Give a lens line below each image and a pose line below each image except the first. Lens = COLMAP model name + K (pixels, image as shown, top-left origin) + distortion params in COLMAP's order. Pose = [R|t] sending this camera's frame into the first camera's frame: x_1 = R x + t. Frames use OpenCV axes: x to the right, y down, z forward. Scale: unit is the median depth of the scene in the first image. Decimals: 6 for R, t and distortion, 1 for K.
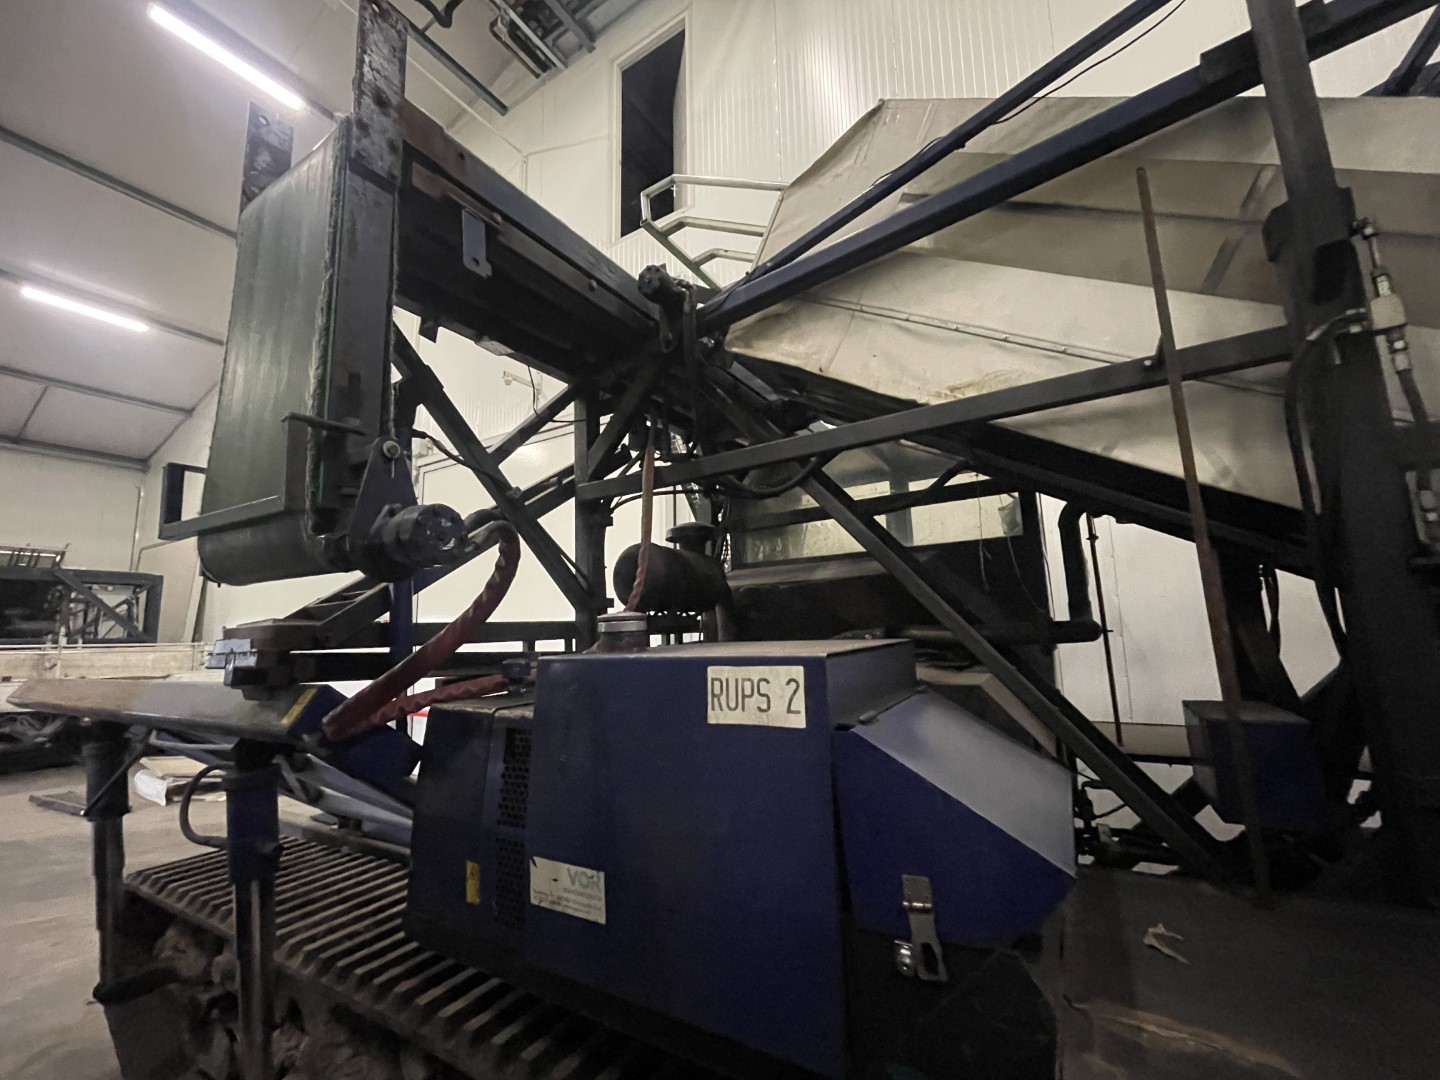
lens RADIAL K [[582.9, 0, 718.5], [0, 582.9, 540.5], [0, 0, 1]] dist [-0.006001, 0.000379]
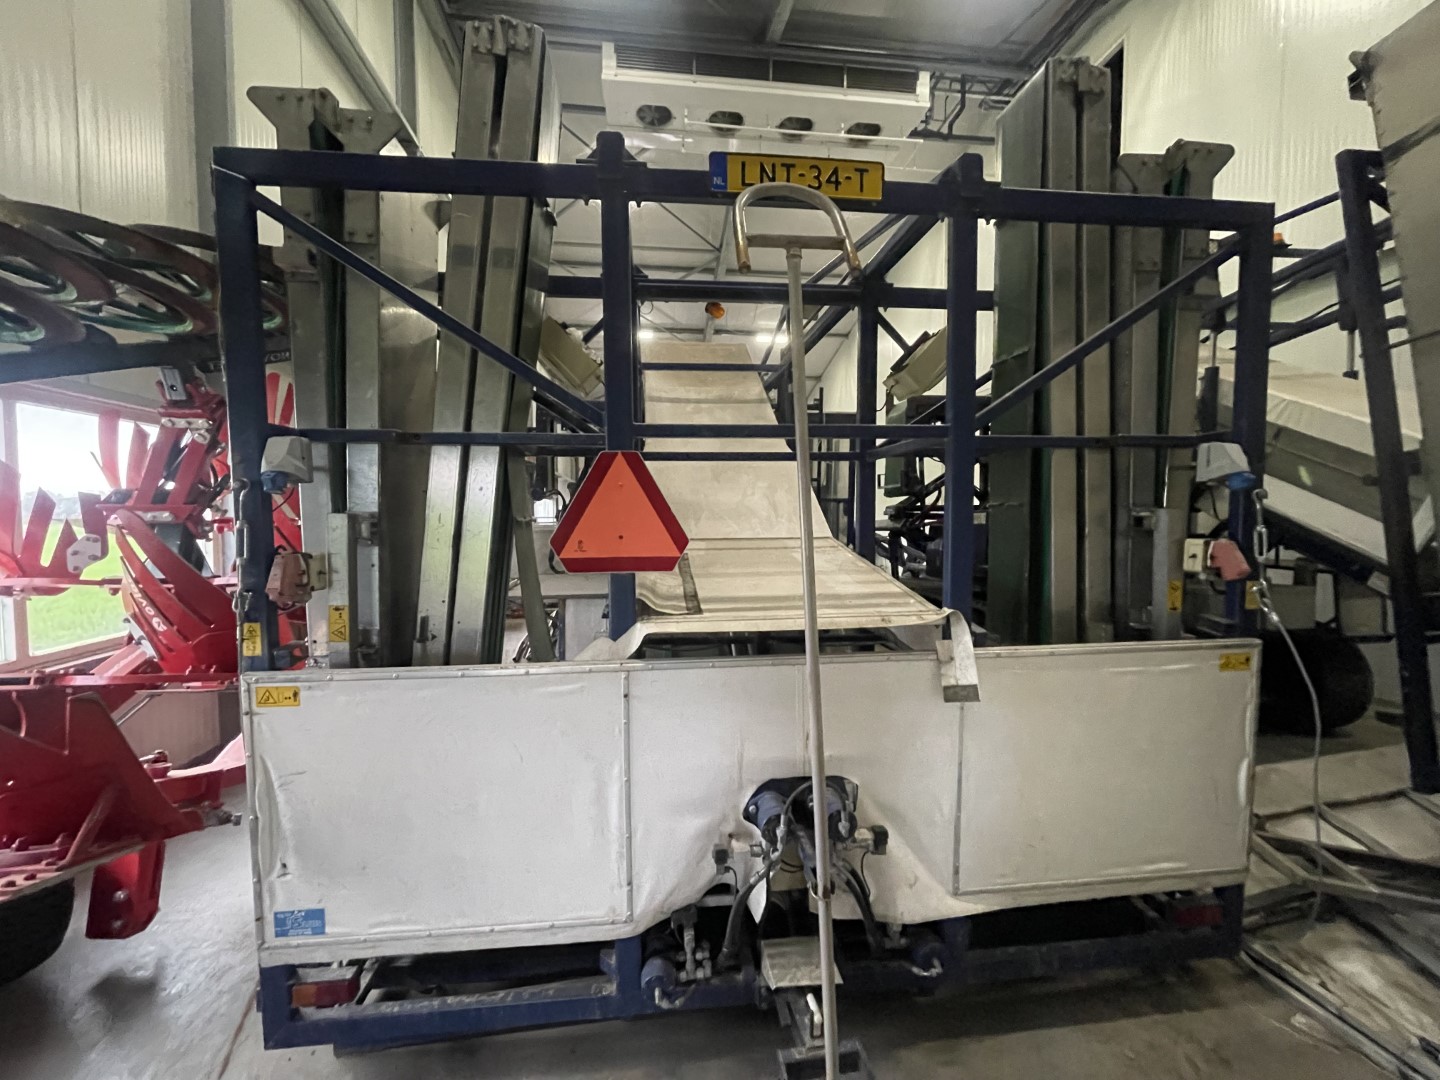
lens RADIAL K [[582.9, 0, 710.2], [0, 582.9, 552.3], [0, 0, 1]] dist [-0.006001, 0.000379]
pose [[0.615304, 0.062589, -0.785801, 1.985673], [0.109699, 0.980345, 0.163981, -0.414973], [0.780620, -0.187100, 0.596344, -2.989359]]
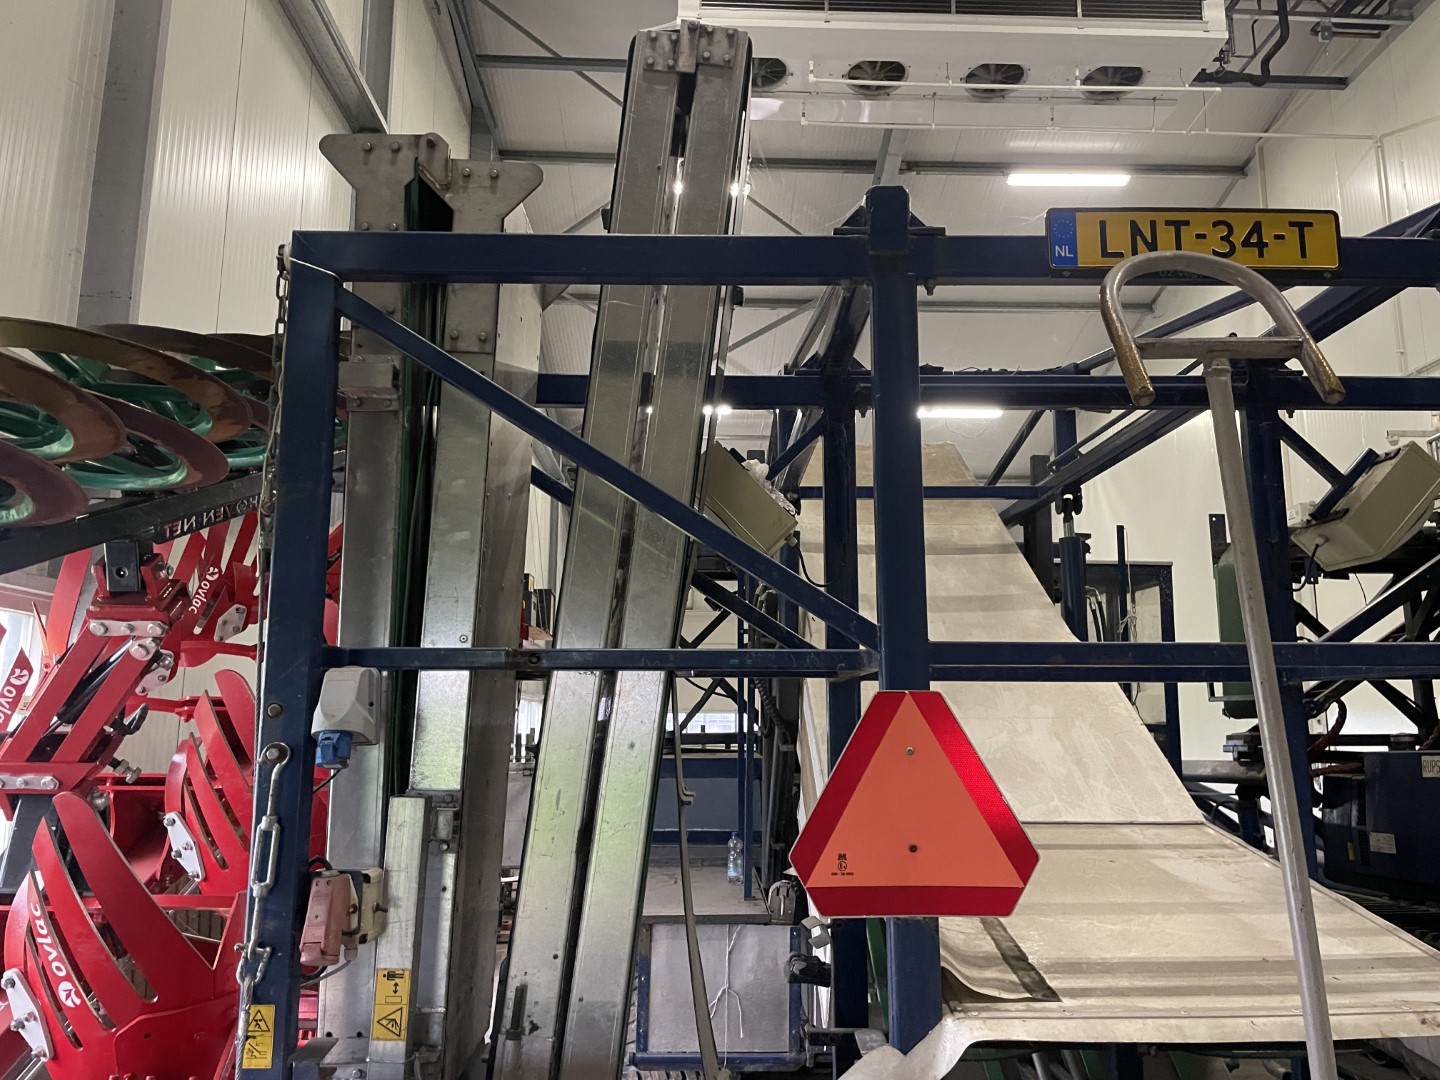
lens RADIAL K [[1104.3, 0, 715.8], [0, 1104.3, 540.6], [0, 0, 1]] dist [0.067353, -0.096822]
pose [[0.548157, -0.122421, -0.827367, 1.891202], [0.111410, 0.991102, -0.072836, -0.543050], [0.828922, -0.052251, 0.556919, -3.267355]]
